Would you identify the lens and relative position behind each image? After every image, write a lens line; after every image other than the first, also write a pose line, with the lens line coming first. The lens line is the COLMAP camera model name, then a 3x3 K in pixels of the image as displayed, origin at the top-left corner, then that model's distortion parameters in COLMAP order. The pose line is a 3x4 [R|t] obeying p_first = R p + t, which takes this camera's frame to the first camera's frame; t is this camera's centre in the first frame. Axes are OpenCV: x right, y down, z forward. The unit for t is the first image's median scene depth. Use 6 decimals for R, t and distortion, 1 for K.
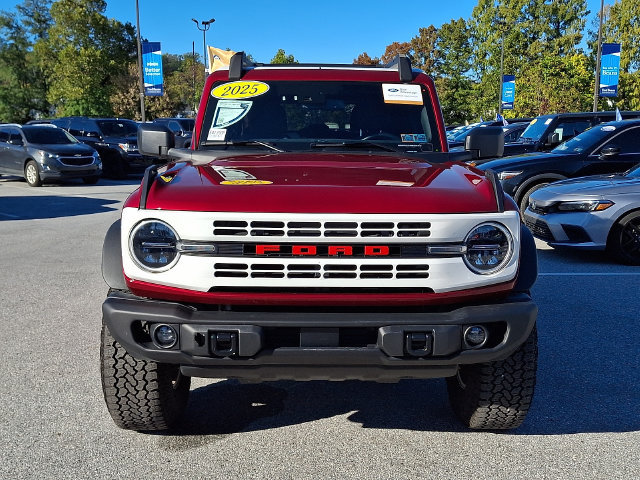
lens RADIAL K [[731.7, 0, 320.0], [0, 731.7, 240.0], [0, 0, 1]] dist [0.165909, -0.373705]
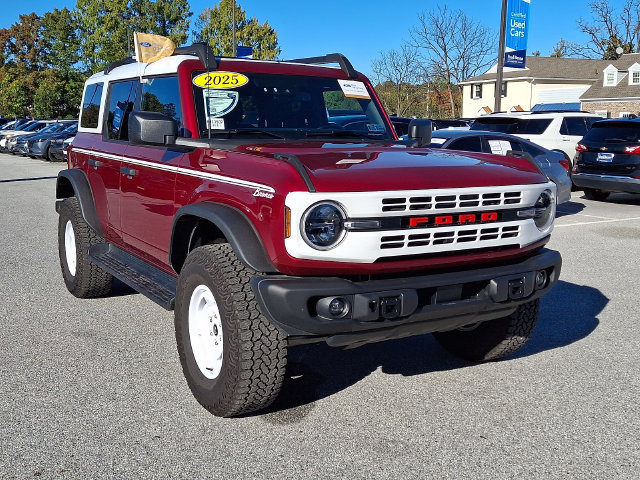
lens RADIAL K [[731.7, 0, 320.0], [0, 731.7, 240.0], [0, 0, 1]] dist [0.165909, -0.373705]
pose [[0.858124, -0.076705, 0.507681, -0.613790], [0.073429, 0.996948, 0.026513, -0.000164], [-0.508165, 0.014527, 0.861137, 0.063764]]
